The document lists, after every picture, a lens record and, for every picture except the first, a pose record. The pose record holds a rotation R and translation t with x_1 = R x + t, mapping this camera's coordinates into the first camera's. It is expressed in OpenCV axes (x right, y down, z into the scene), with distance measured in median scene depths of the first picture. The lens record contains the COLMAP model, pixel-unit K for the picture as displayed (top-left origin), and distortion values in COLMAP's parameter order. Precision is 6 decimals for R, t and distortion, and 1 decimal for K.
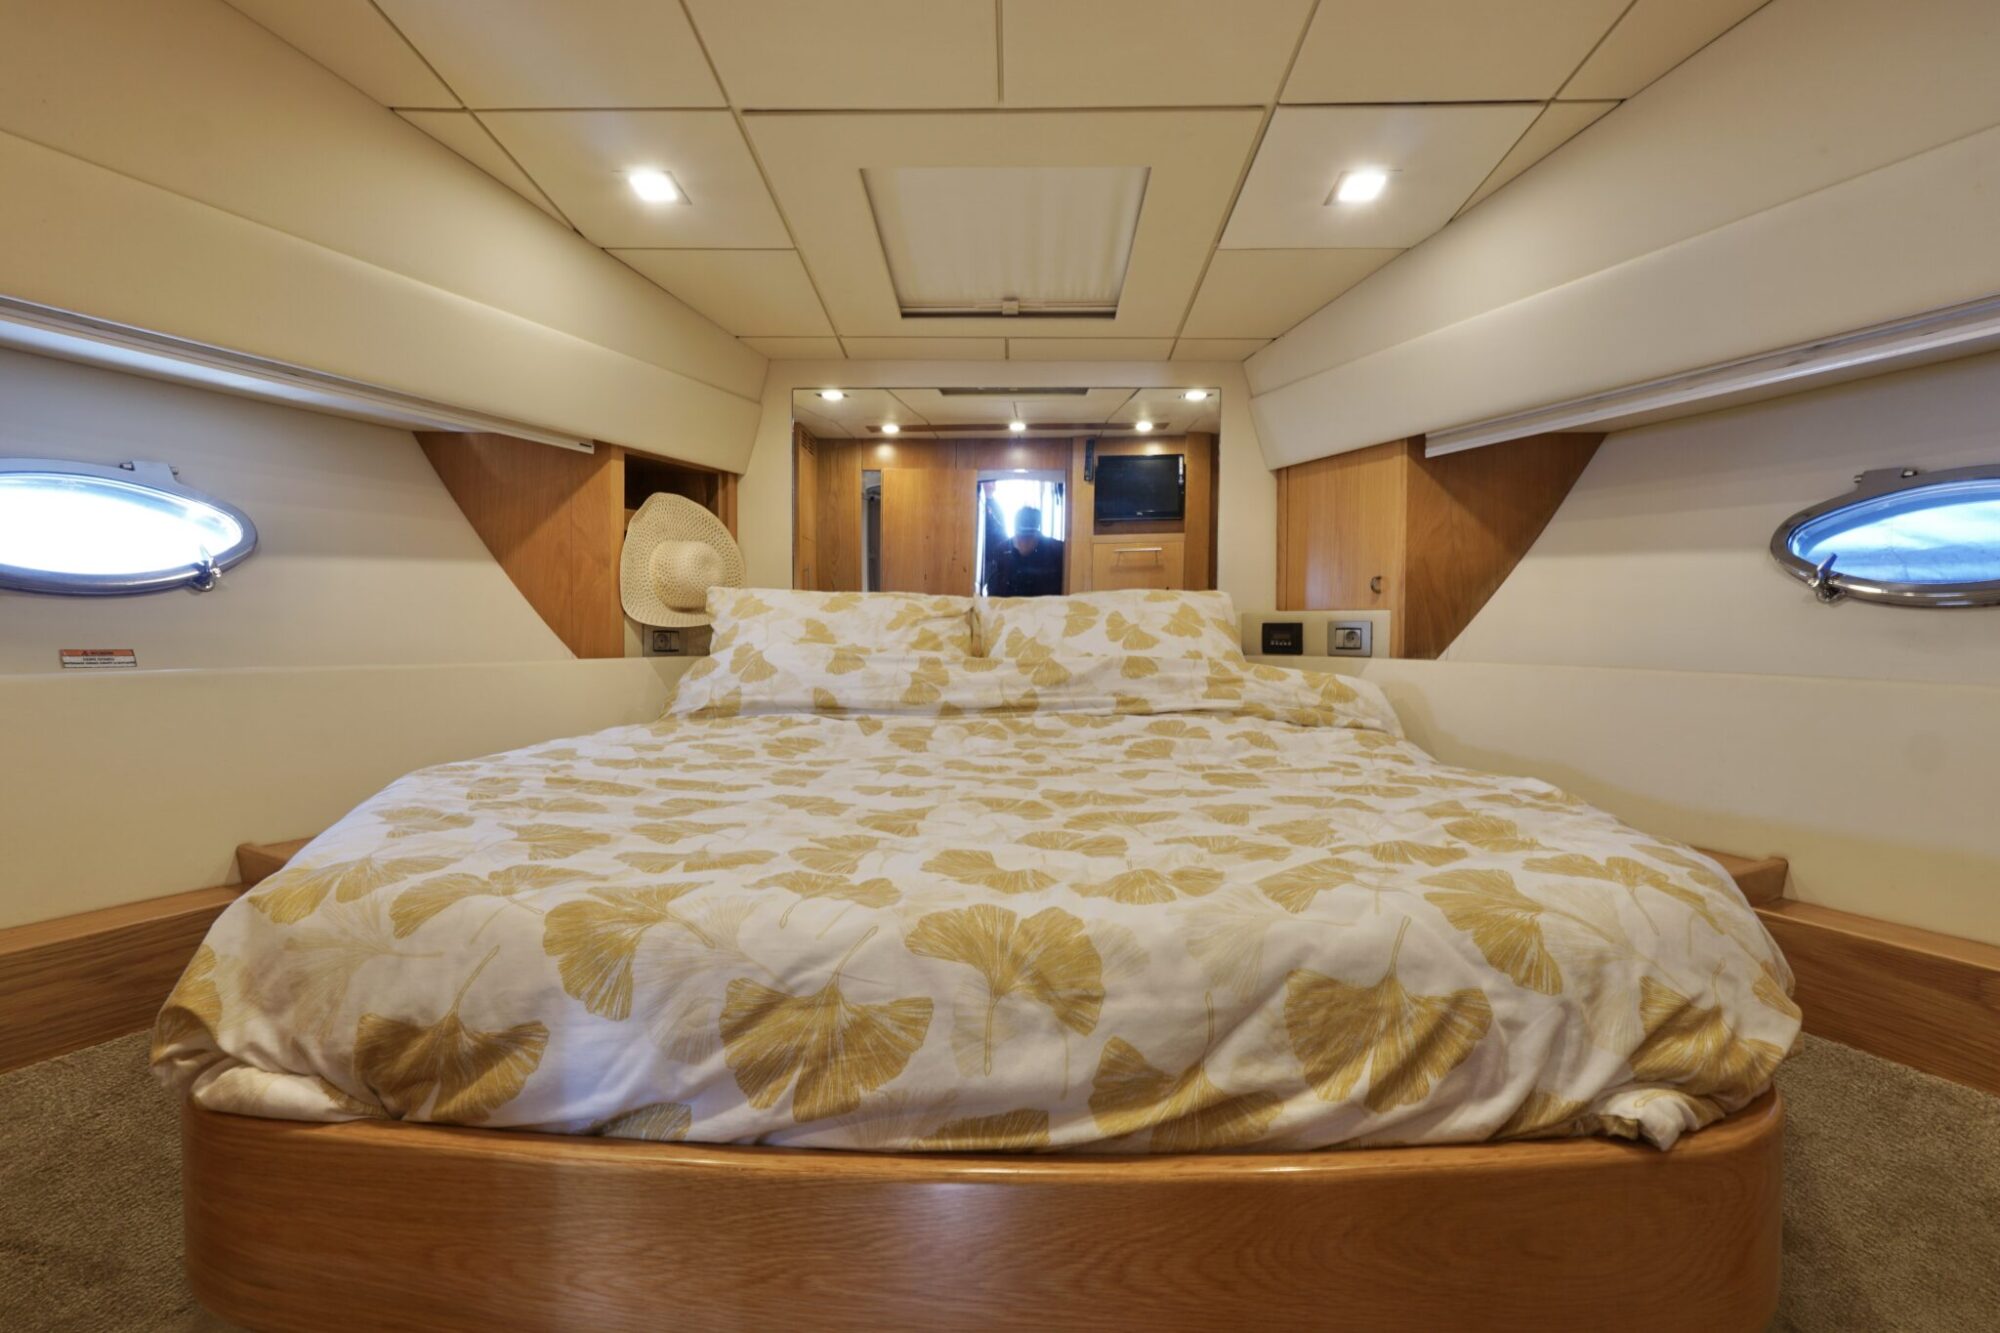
lens RADIAL K [[852.9, 0, 991.0], [0, 852.9, 654.8], [0, 0, 1]] dist [-0.005094, 0.002586]
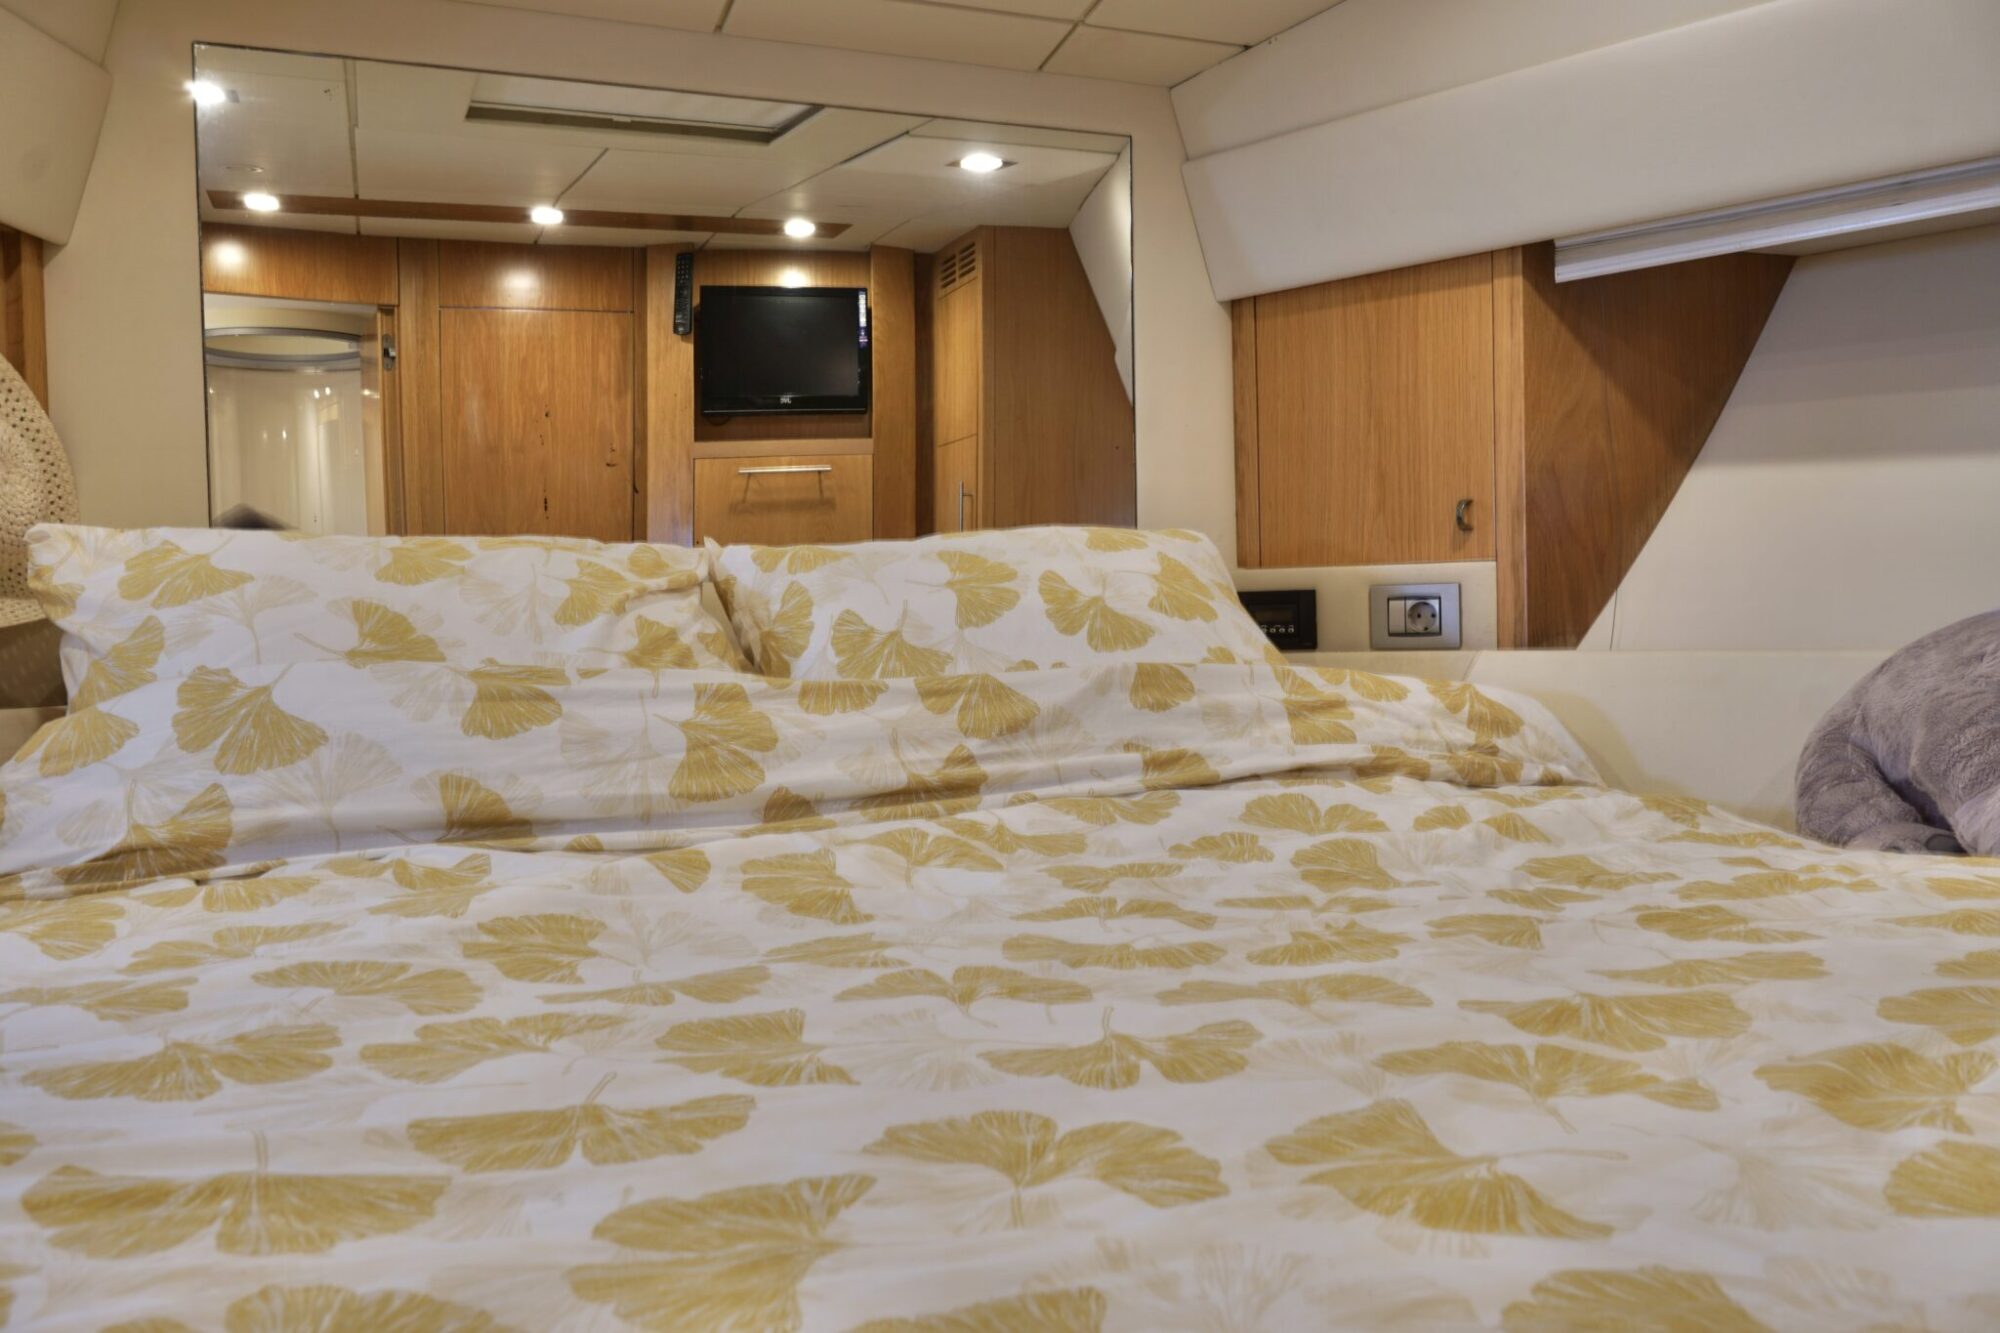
lens RADIAL K [[1540.5, 0, 1001.9], [0, 1540.5, 667.3], [0, 0, 1]] dist [-0.017445, 0.002871]
pose [[0.921705, -0.039798, 0.385844, -0.211893], [0.040866, 0.999150, 0.005437, -0.003374], [-0.385732, 0.010756, 0.922548, 0.227750]]
